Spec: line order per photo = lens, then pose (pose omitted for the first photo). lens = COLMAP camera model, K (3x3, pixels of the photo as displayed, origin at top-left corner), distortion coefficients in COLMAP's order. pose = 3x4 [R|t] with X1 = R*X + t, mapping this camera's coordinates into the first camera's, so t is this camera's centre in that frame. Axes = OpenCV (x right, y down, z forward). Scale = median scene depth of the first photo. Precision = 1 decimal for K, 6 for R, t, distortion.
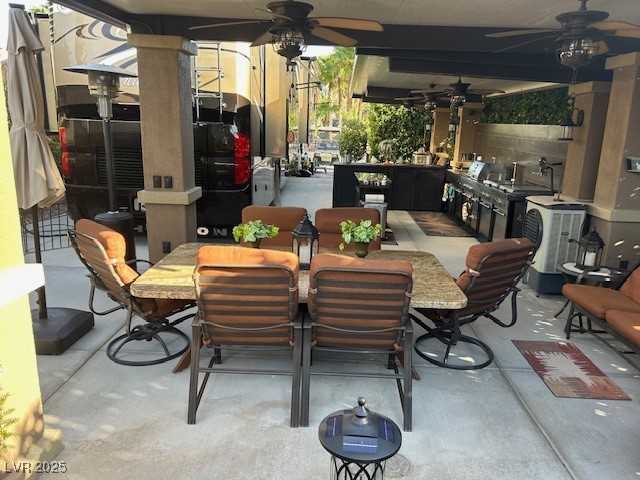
lens RADIAL K [[467.5, 0, 320.0], [0, 467.5, 240.0], [0, 0, 1]] dist [0.026429, -0.001983]
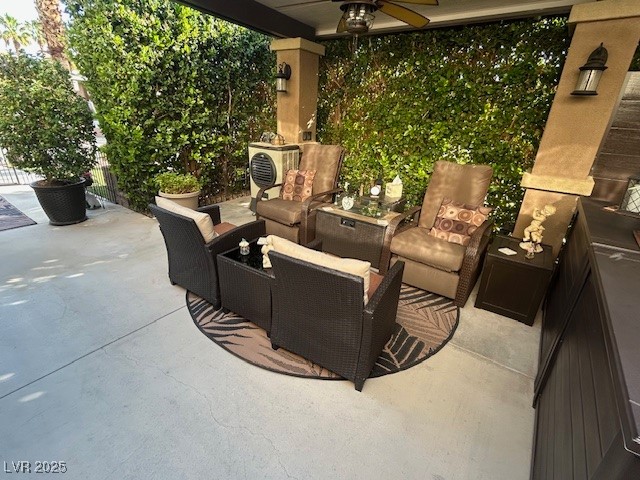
lens RADIAL K [[316.7, 0, 320.0], [0, 316.7, 240.0], [0, 0, 1]] dist [-0.004197, -0.000504]
pose [[0.546261, -0.322174, 0.773177, -0.045977], [0.169200, 0.946484, 0.274846, -0.233203], [-0.820347, -0.019316, 0.571539, 1.038978]]
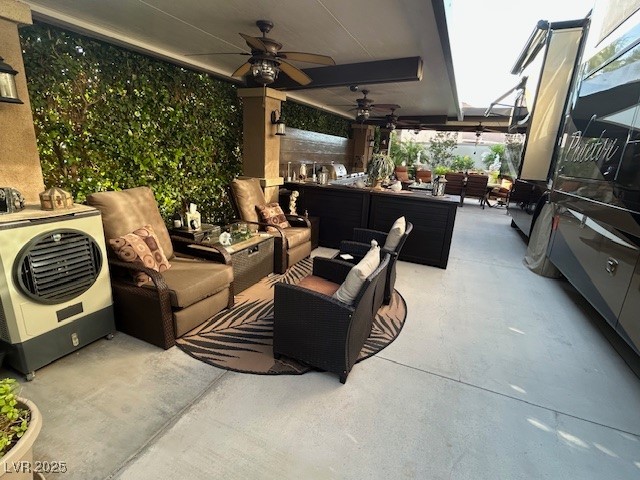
lens RADIAL K [[316.7, 0, 320.0], [0, 316.7, 240.0], [0, 0, 1]] dist [-0.004197, -0.000504]
pose [[-0.933686, -0.171950, 0.314108, 0.063491], [0.002681, 0.873787, 0.486301, -0.341436], [-0.358083, 0.454894, -0.815382, 1.492115]]
